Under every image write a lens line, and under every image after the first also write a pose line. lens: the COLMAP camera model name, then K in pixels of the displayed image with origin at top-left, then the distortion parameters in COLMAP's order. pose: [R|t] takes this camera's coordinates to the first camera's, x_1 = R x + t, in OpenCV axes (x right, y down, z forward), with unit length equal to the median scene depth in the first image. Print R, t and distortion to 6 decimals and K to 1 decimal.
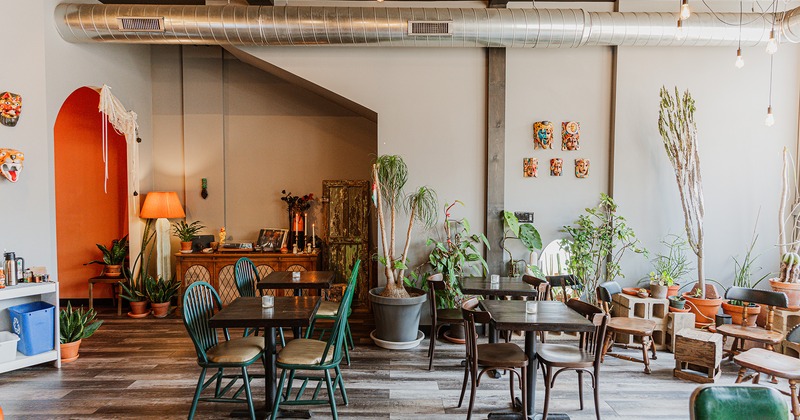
lens RADIAL K [[471.9, 0, 420.0], [0, 471.9, 209.5], [0, 0, 1]] dist [0.002827, 0.000042]
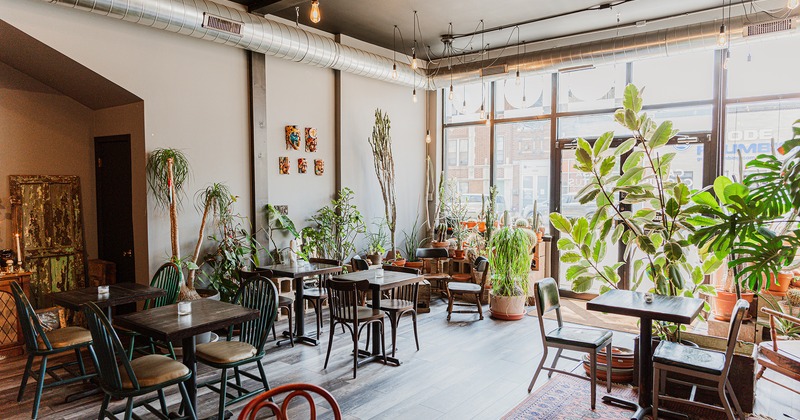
lens RADIAL K [[471.9, 0, 420.0], [0, 471.9, 209.5], [0, 0, 1]] dist [0.002827, 0.000042]
pose [[0.637622, -0.047200, 0.768902, -0.429545], [0.040713, 0.998791, 0.027550, -0.002071], [-0.769273, 0.013738, 0.638773, 0.034198]]
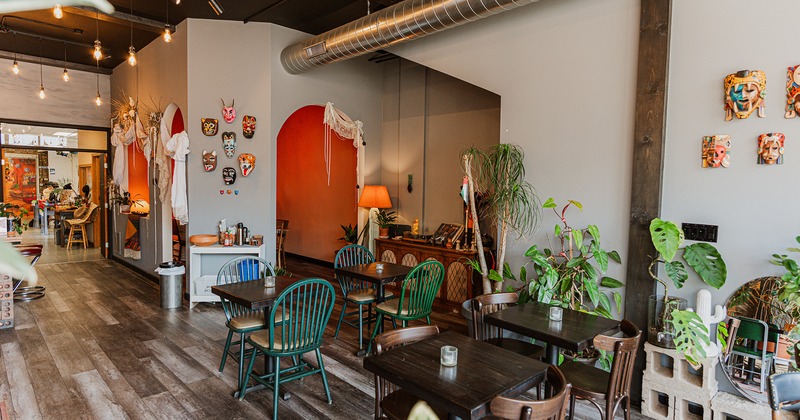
lens RADIAL K [[454.5, 0, 400.0], [0, 454.5, 210.0], [0, 0, 1]] dist [-0.004562, -0.000954]
pose [[0.669941, 0.051407, -0.740633, 0.398875], [-0.050181, 0.998454, 0.023911, -0.007471], [0.740717, 0.021147, 0.671485, 0.308419]]
